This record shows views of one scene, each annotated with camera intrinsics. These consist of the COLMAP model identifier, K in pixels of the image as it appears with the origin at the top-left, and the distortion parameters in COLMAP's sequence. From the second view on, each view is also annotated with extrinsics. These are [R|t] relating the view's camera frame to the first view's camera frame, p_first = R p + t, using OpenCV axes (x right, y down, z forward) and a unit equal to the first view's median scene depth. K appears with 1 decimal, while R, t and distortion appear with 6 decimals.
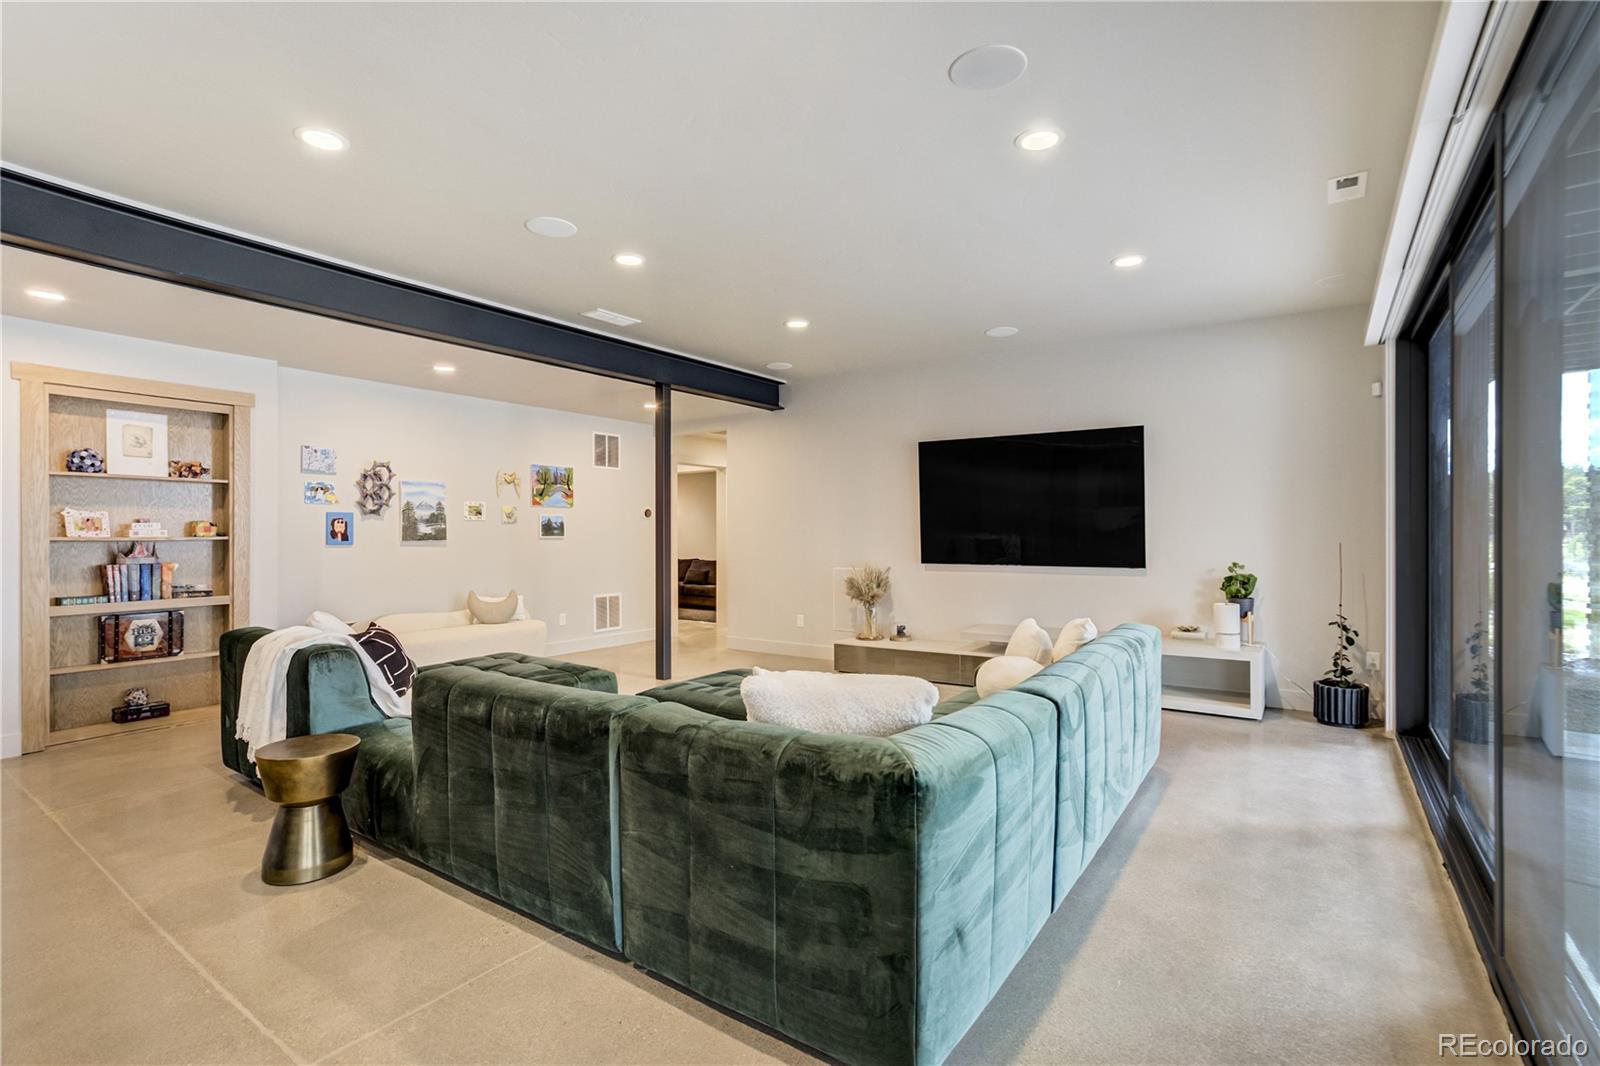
lens RADIAL K [[747.6, 0, 808.0], [0, 747.6, 540.0], [0, 0, 1]] dist [-0.028817, 0.000622]
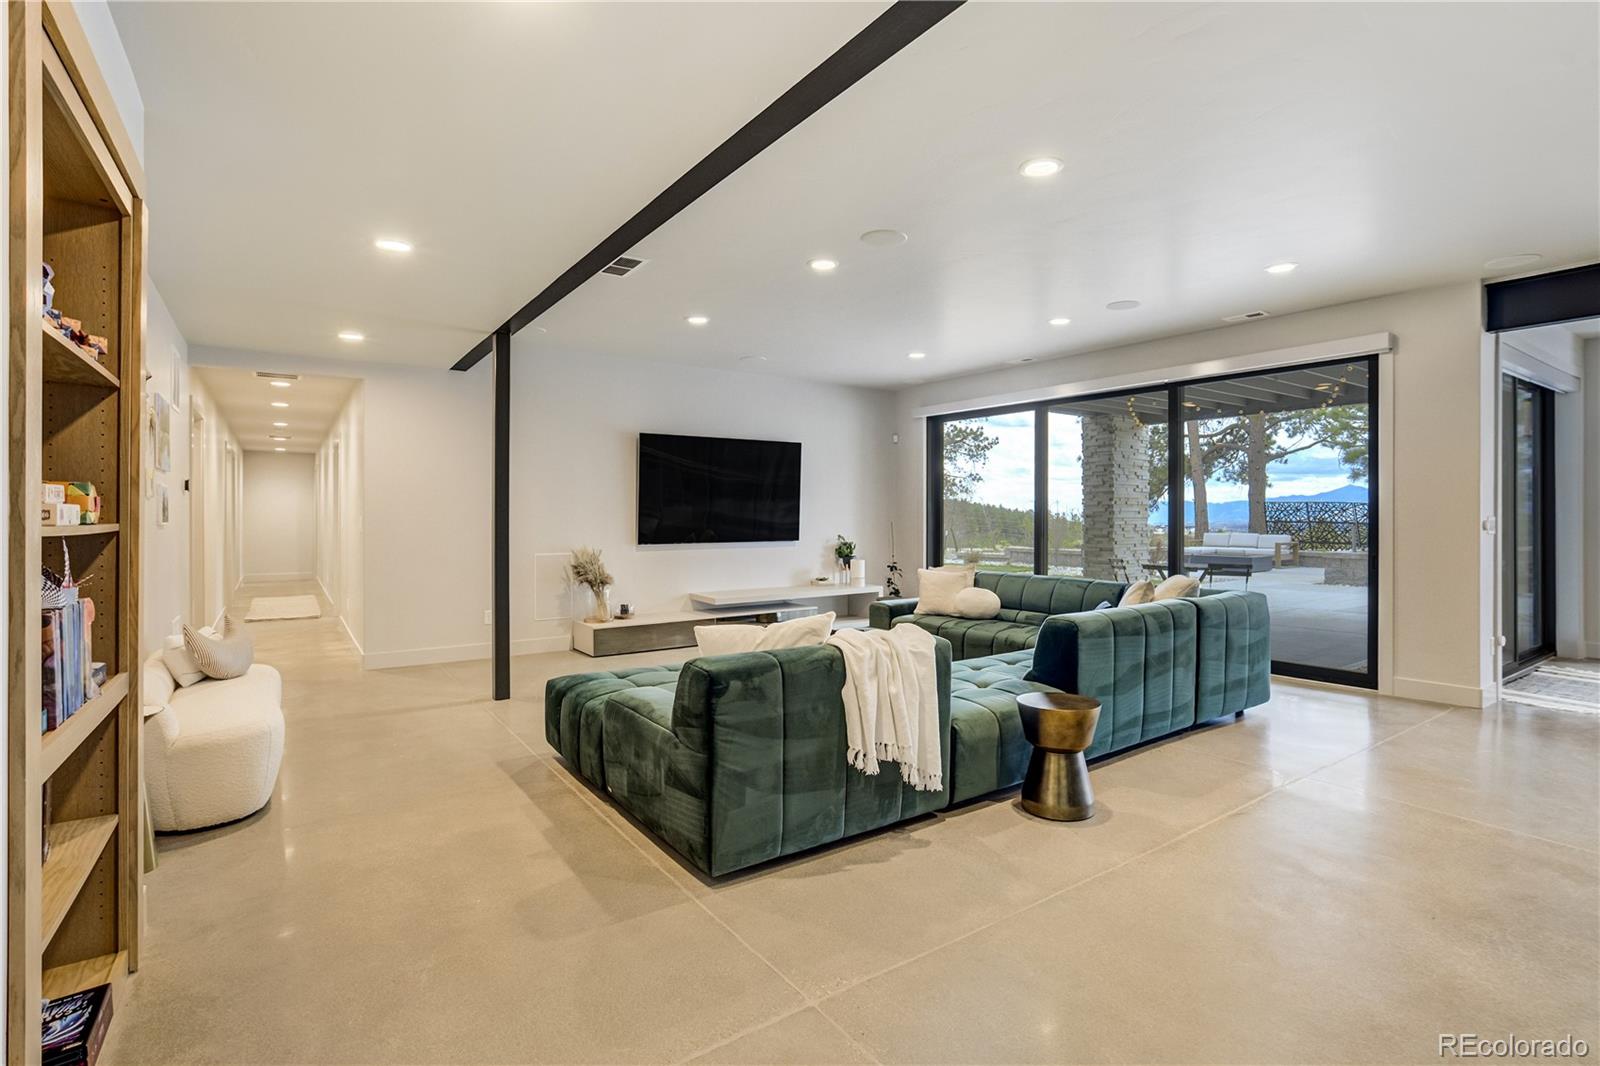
lens RADIAL K [[747.6, 0, 808.0], [0, 747.6, 540.0], [0, 0, 1]] dist [-0.028817, 0.000622]
pose [[0.360111, -0.032134, 0.932356, -0.914067], [0.007401, 0.999474, 0.031589, -0.009909], [-0.932880, -0.004476, 0.360160, 0.451961]]
